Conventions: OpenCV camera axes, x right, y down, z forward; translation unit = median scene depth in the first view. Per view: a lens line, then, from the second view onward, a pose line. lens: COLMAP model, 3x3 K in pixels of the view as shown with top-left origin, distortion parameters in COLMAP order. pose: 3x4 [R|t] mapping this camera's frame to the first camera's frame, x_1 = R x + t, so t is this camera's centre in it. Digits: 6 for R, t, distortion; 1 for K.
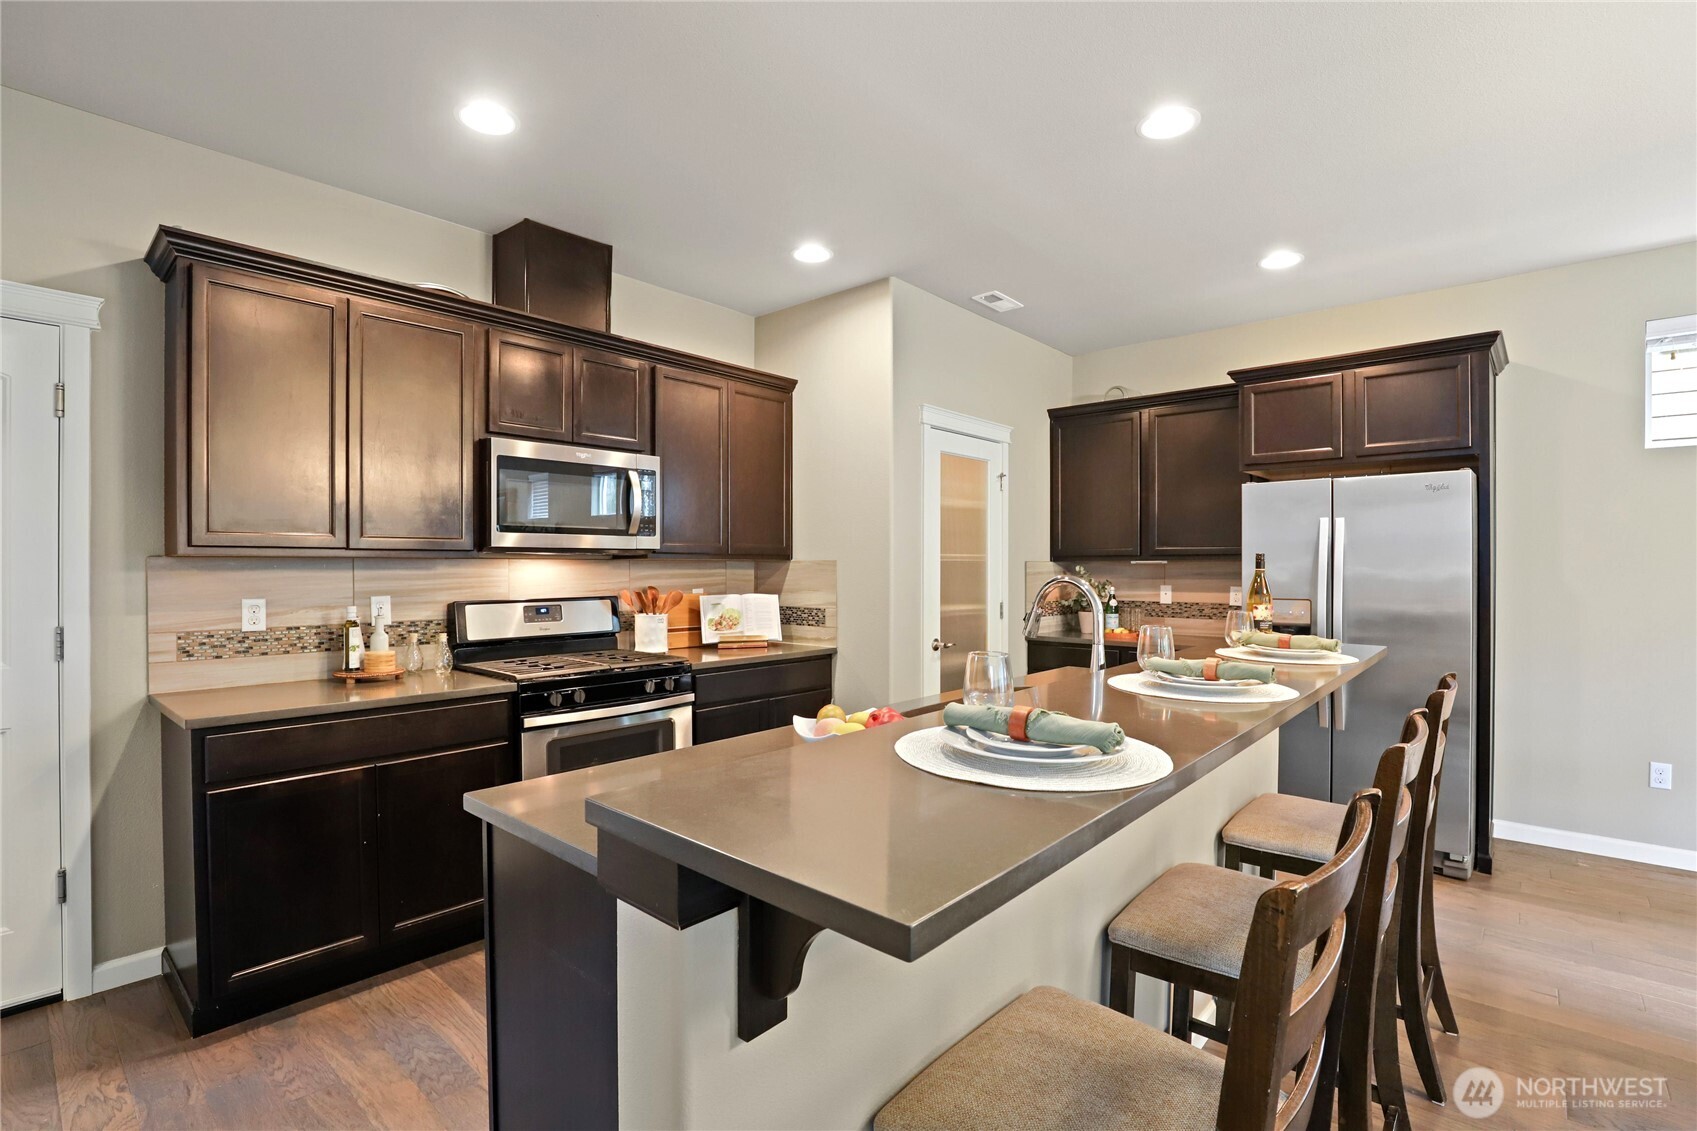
lens RADIAL K [[787.6, 0, 873.4], [0, 787.6, 571.1], [0, 0, 1]] dist [-0.016822, 0.002842]
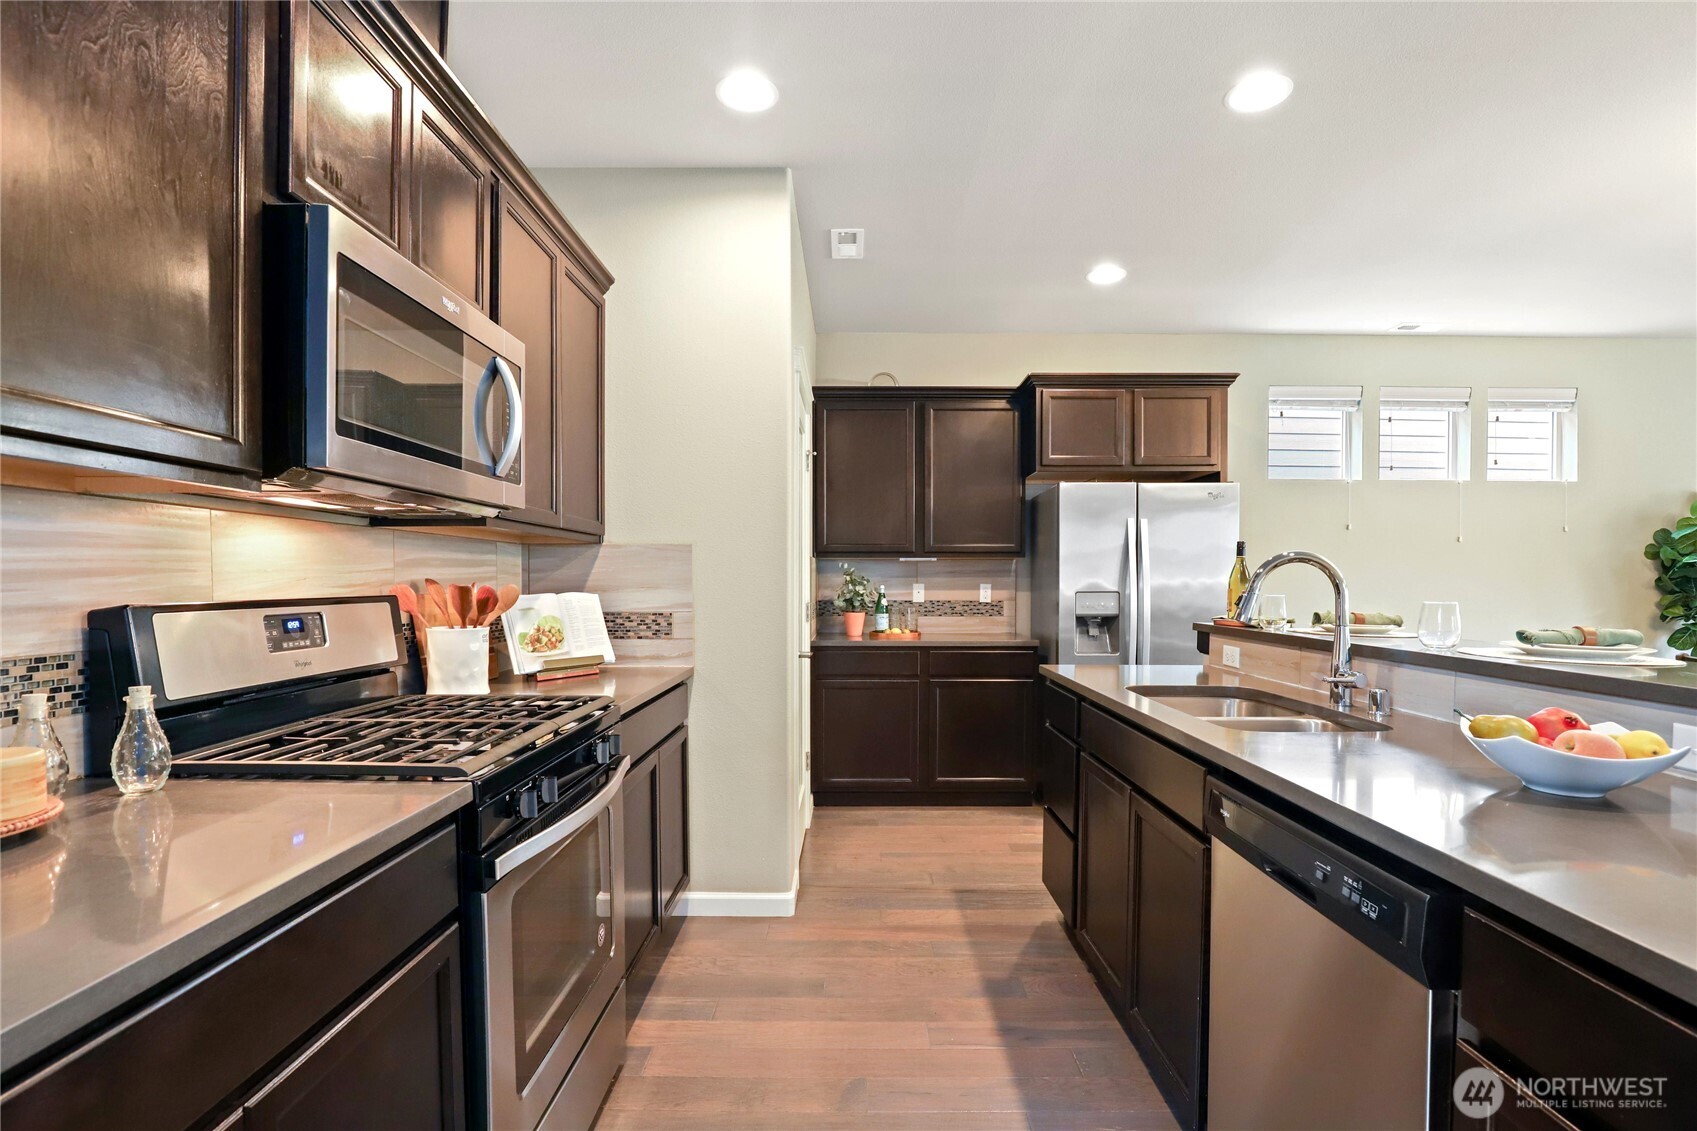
lens RADIAL K [[787.6, 0, 865.4], [0, 787.6, 590.8], [0, 0, 1]] dist [-0.016822, 0.002842]
pose [[0.756627, -0.007678, 0.653802, -0.400044], [0.003120, 0.999962, 0.008132, 0.023393], [-0.653839, -0.004113, 0.756622, 0.368187]]
